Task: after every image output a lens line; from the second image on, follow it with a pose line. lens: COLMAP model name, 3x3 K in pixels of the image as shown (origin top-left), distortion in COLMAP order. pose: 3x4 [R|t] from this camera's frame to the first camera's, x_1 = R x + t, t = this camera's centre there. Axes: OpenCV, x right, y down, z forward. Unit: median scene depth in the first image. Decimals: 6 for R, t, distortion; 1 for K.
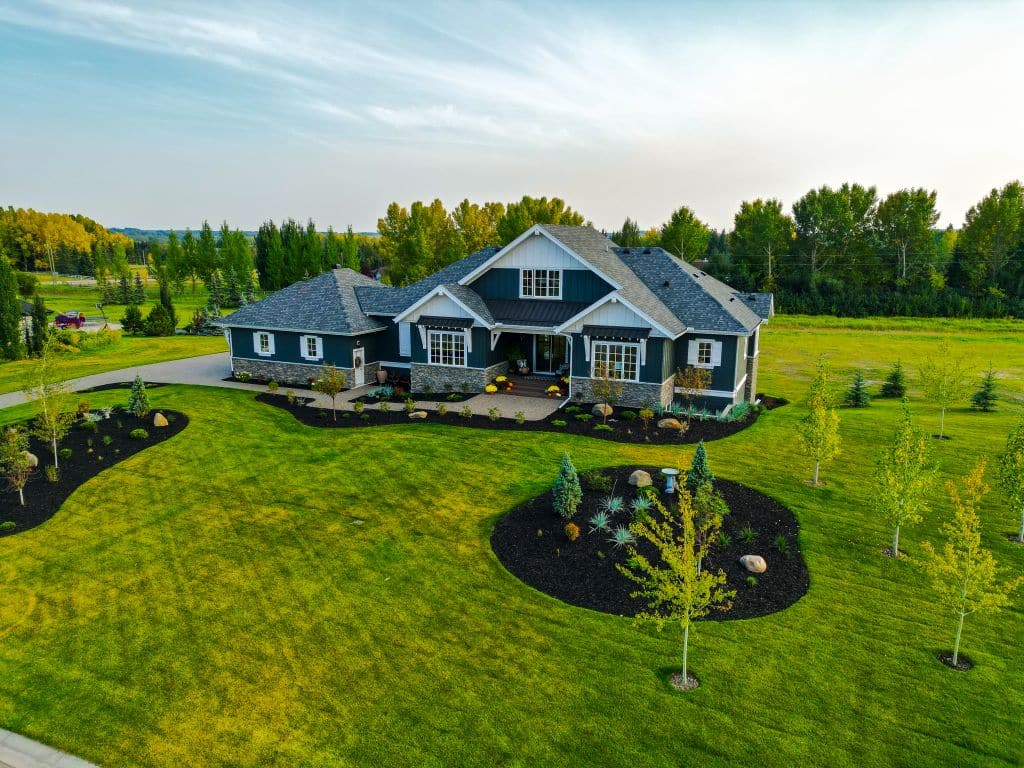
lens RADIAL K [[712.1, 0, 512.0], [0, 712.1, 384.0], [0, 0, 1]] dist [0.094374, -0.091012]
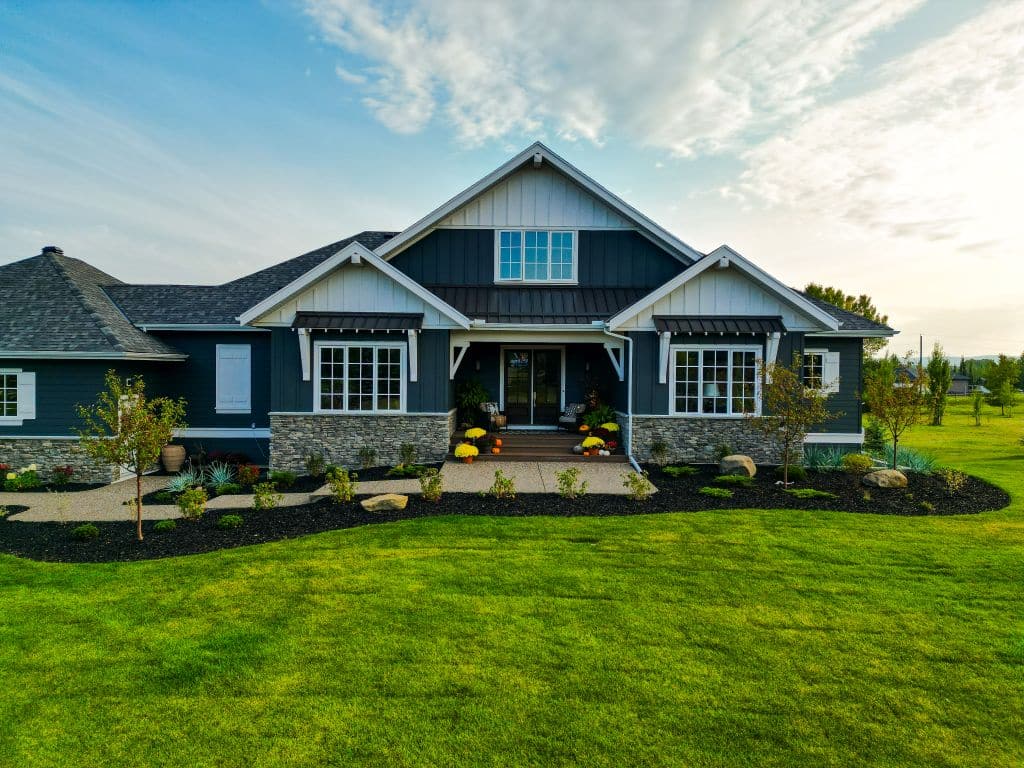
lens RADIAL K [[715.4, 0, 512.2], [0, 715.4, 363.5], [0, 0, 1]] dist [0.066141, -0.052535]
pose [[0.908710, 0.007015, 0.417369, -0.205687], [0.079538, 0.978631, -0.189620, 0.043232], [-0.409780, 0.205506, 0.888734, 0.528946]]
